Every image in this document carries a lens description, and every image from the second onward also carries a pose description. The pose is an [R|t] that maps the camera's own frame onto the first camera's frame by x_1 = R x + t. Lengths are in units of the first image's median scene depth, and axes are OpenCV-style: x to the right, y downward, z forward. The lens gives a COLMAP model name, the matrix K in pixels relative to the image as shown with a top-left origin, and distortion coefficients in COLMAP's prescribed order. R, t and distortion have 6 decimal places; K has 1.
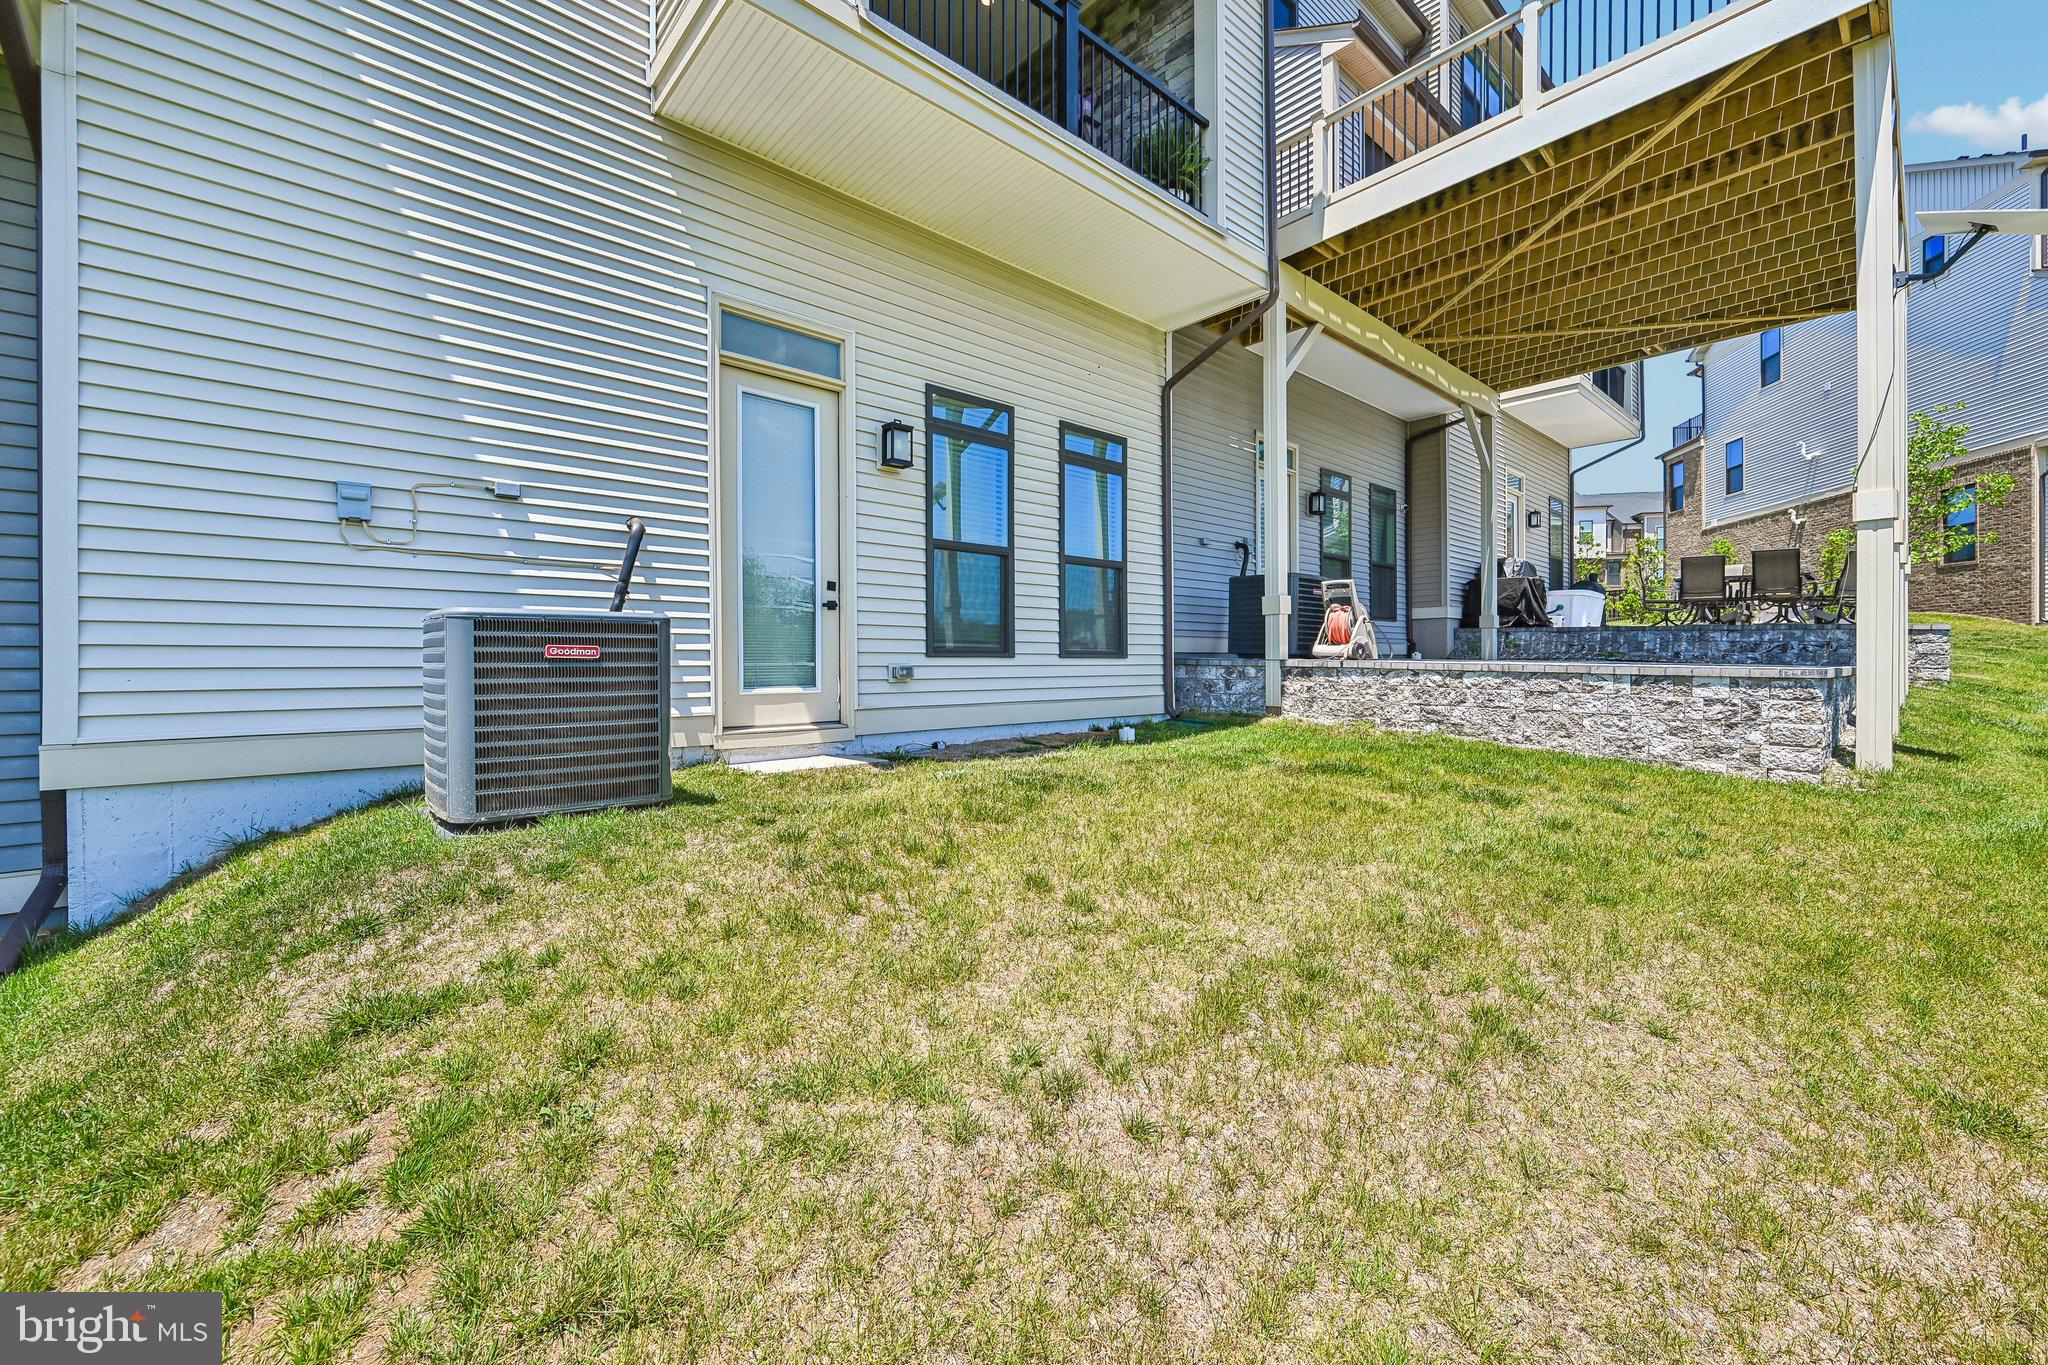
lens RADIAL K [[823.5, 0, 1039.2], [0, 823.5, 666.1], [0, 0, 1]] dist [0.000427, 0.000093]
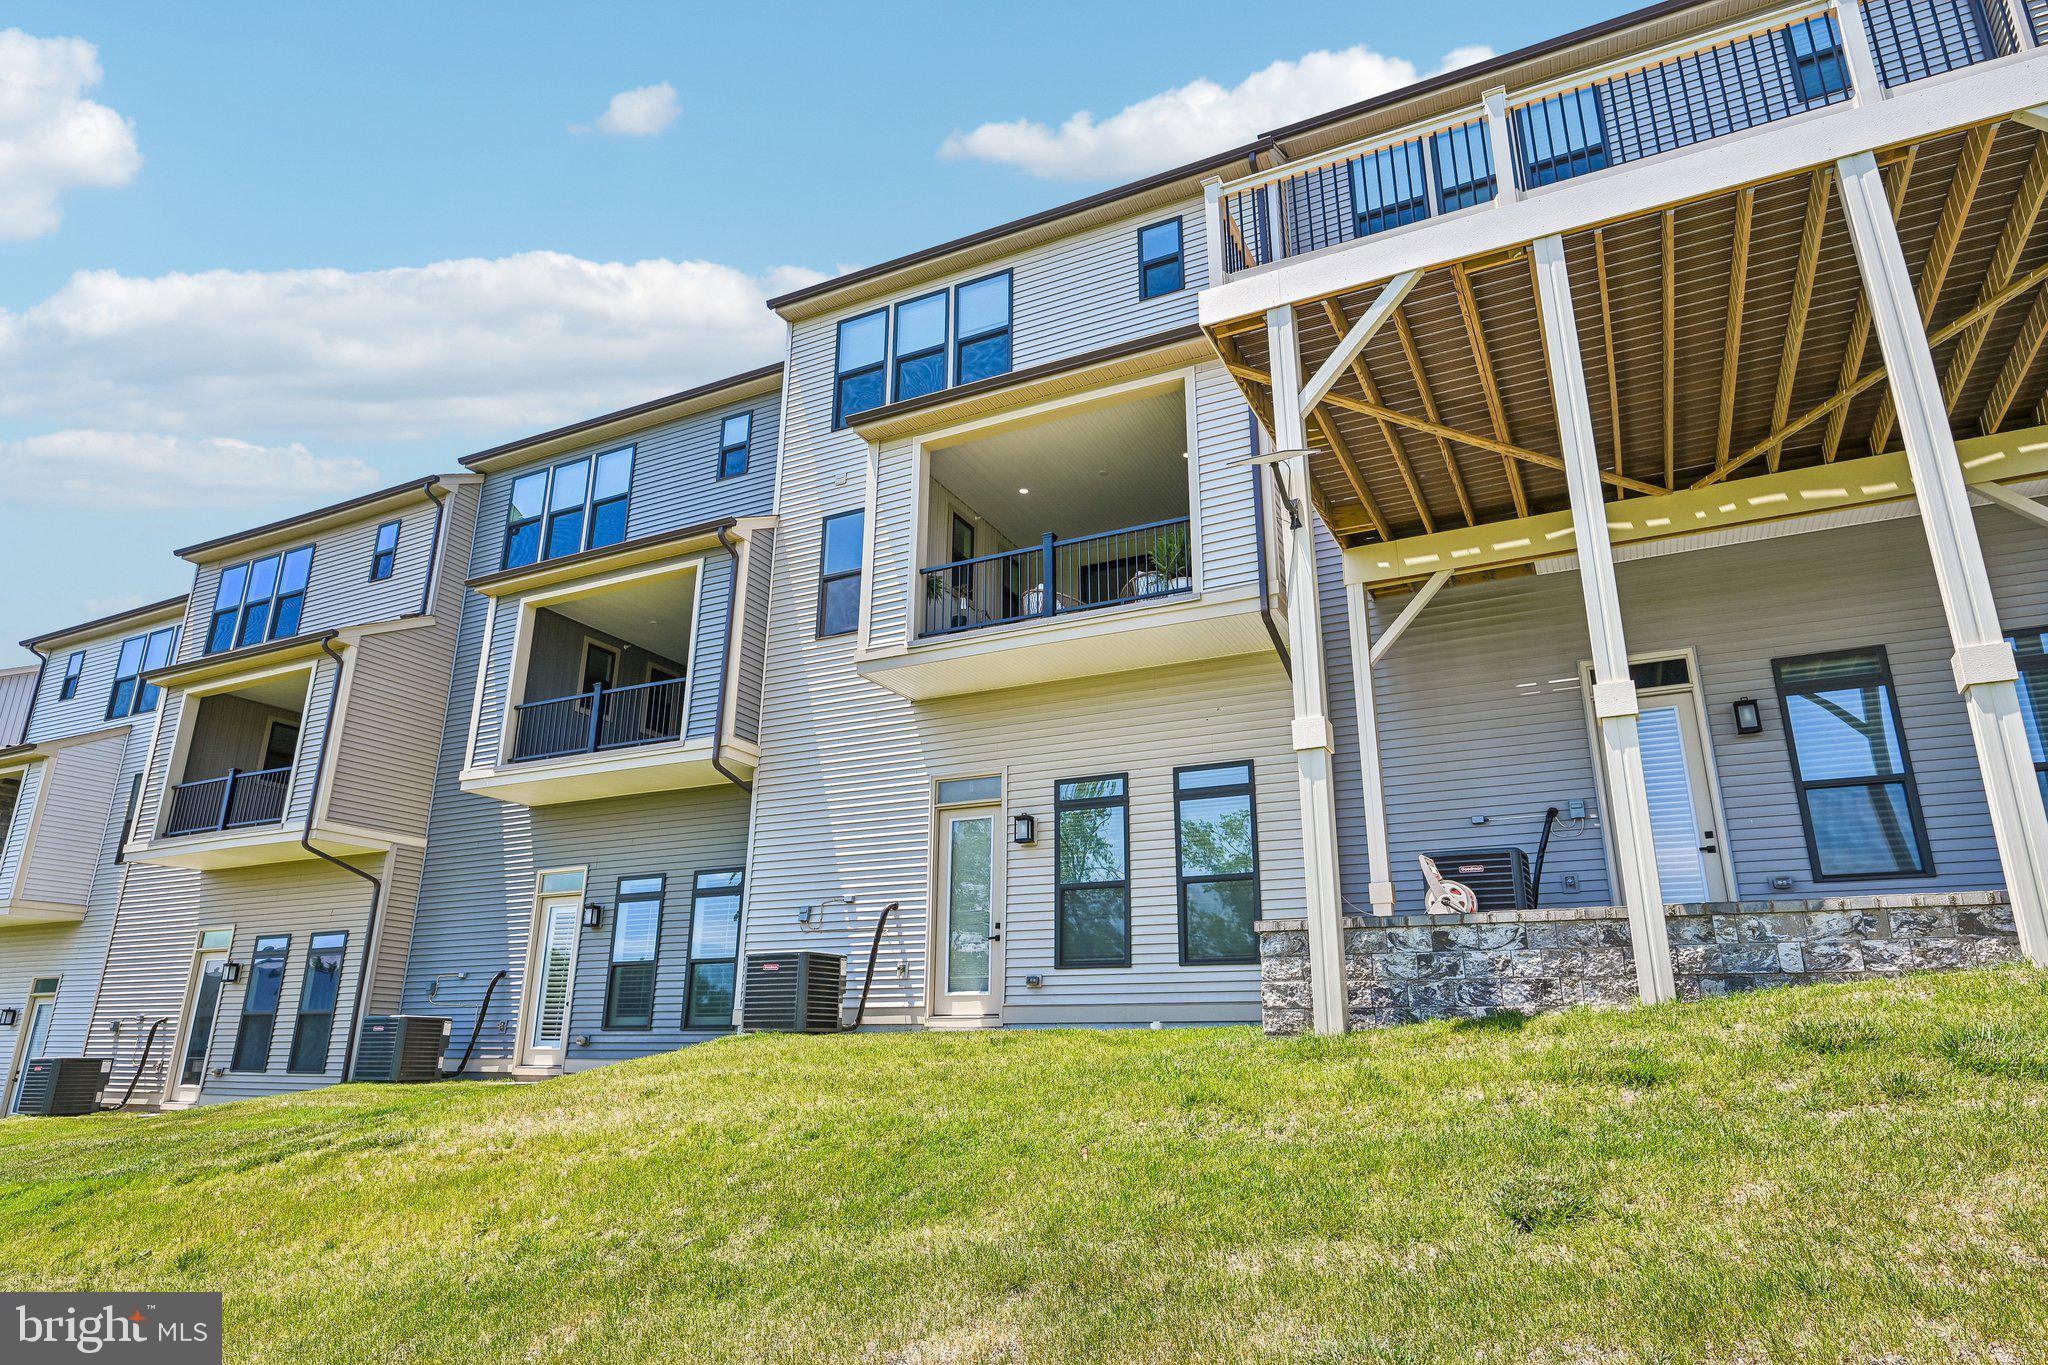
lens RADIAL K [[1167.4, 0, 1029.6], [0, 1167.4, 687.1], [0, 0, 1]] dist [-0.002741, 0.000648]
pose [[0.363902, -0.273858, -0.890268, 1.709166], [-0.006604, 0.955018, -0.296476, 0.117227], [0.931414, 0.113767, 0.345724, 0.203594]]
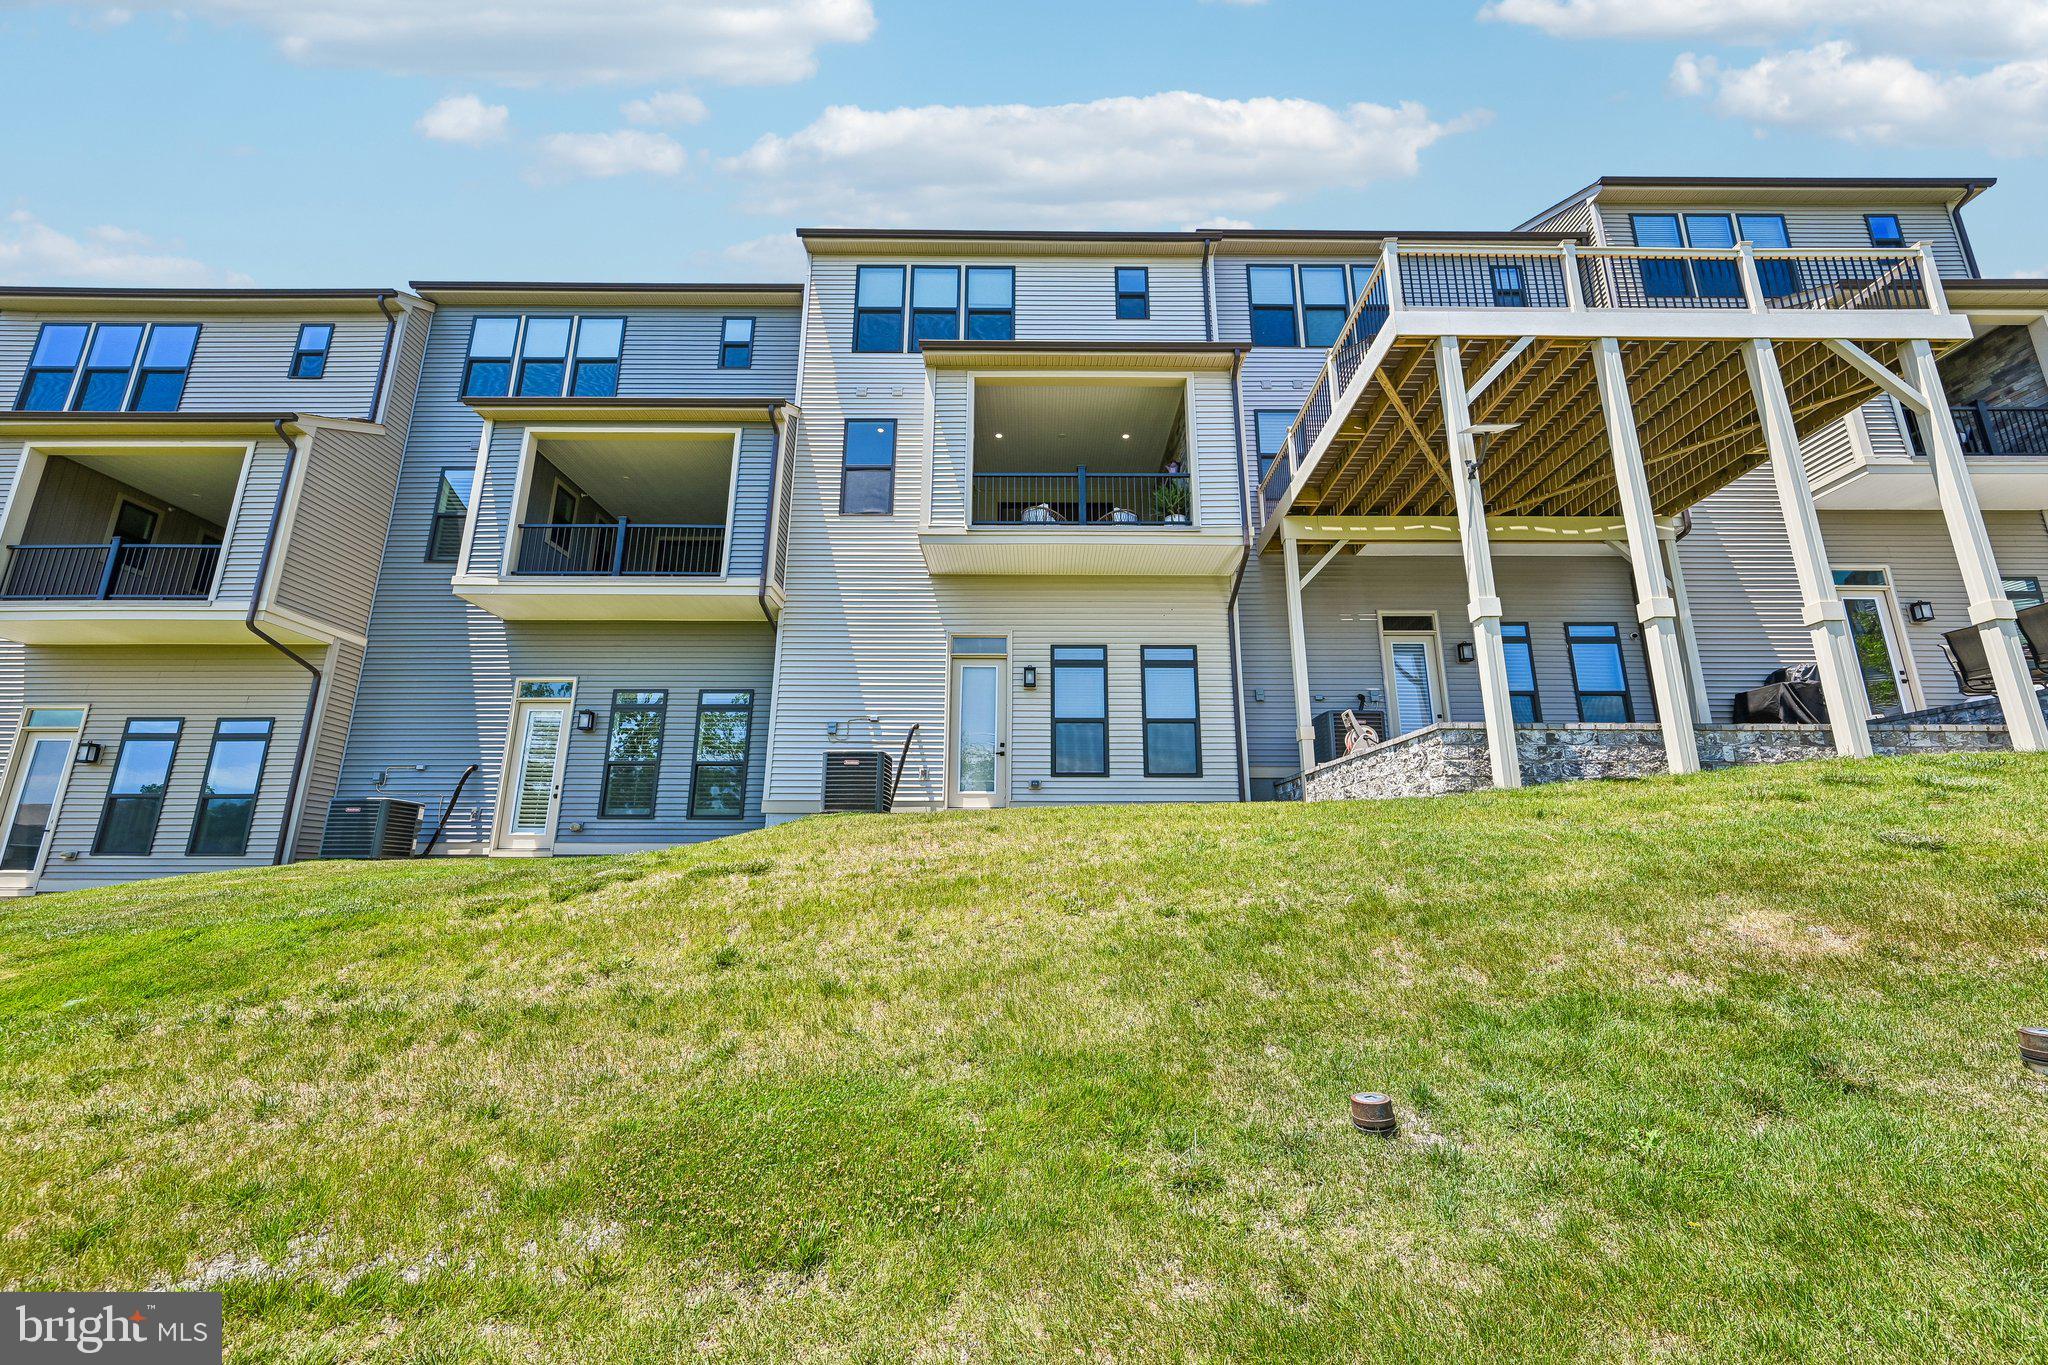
lens RADIAL K [[803.9, 0, 1031.3], [0, 803.9, 690.6], [0, 0, 1]] dist [-0.002108, 0.000062]
pose [[0.738943, -0.154341, -0.655852, 1.096899], [-0.005031, 0.972118, -0.234437, 0.234487], [0.673749, 0.176535, 0.717563, -0.447647]]
